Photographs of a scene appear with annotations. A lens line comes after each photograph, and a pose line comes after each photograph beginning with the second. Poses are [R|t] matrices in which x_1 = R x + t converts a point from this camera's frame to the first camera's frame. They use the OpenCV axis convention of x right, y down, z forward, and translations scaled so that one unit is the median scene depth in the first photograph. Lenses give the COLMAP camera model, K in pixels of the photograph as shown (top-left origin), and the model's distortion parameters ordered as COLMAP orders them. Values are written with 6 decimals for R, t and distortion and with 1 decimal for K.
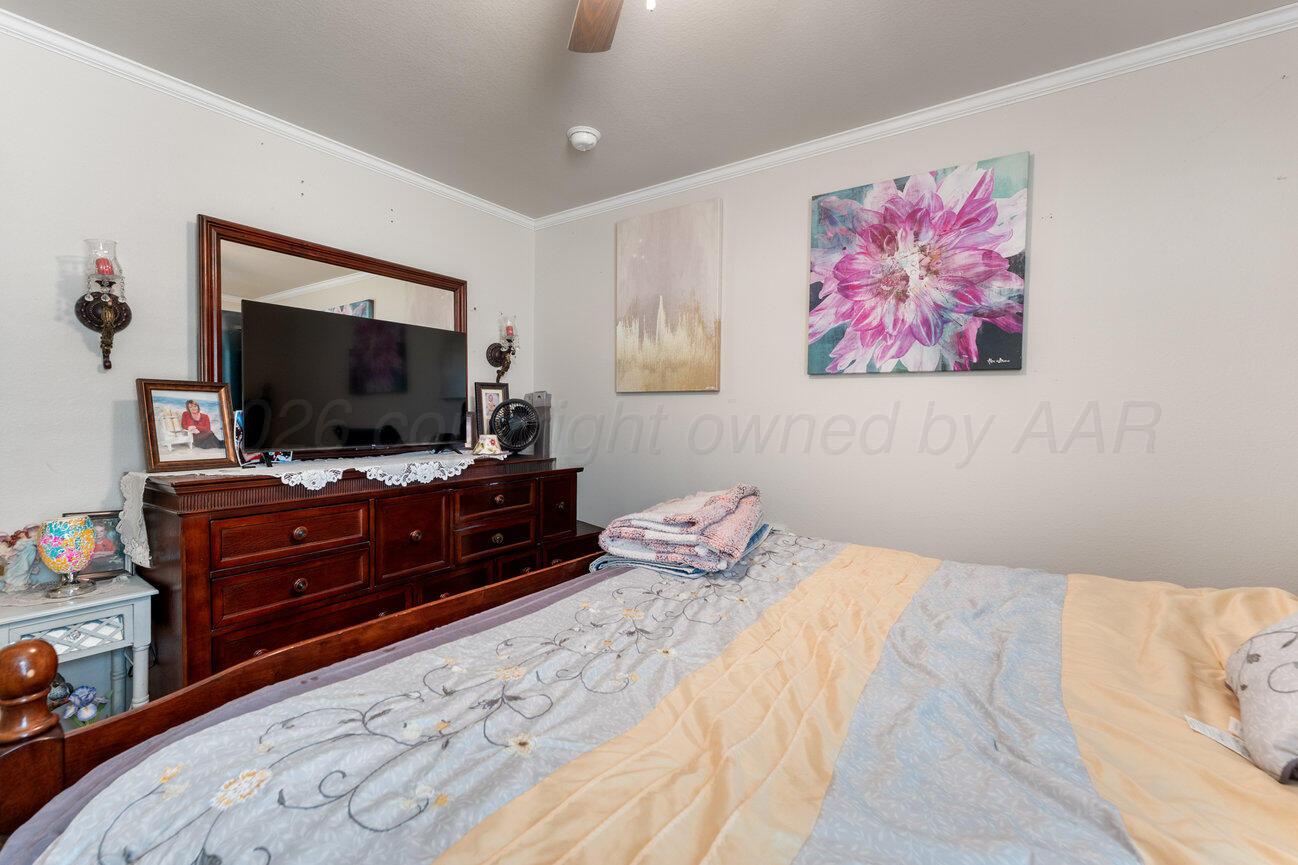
lens RADIAL K [[551.0, 0, 650.0], [0, 551.0, 423.3], [0, 0, 1]] dist [-0.003884, -0.000653]
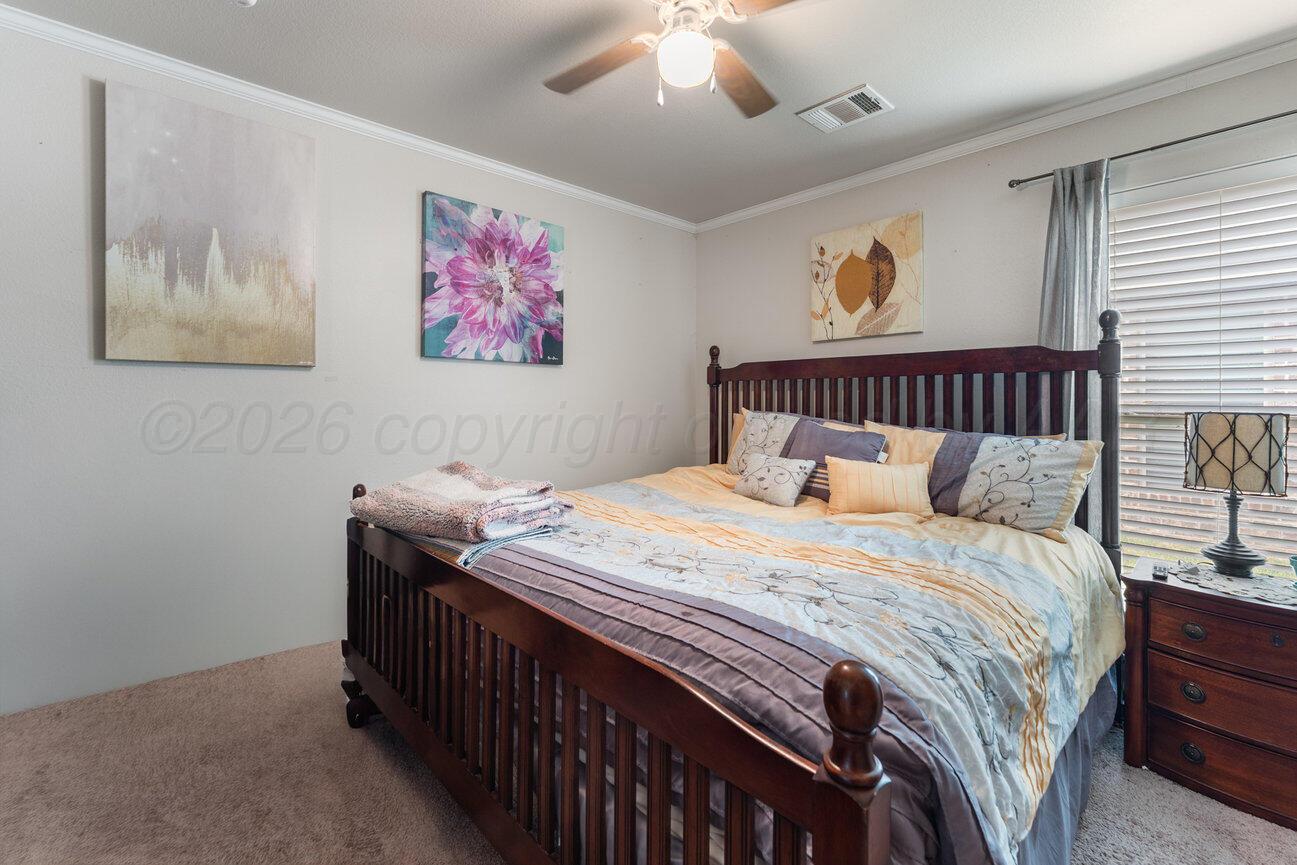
lens RADIAL K [[550.6, 0, 647.4], [0, 550.6, 398.0], [0, 0, 1]] dist [-0.003884, -0.000653]
pose [[0.196555, -0.012473, 0.980413, -0.735437], [0.017069, 0.999811, 0.009298, -0.012422], [-0.980344, 0.014907, 0.196731, 0.407740]]
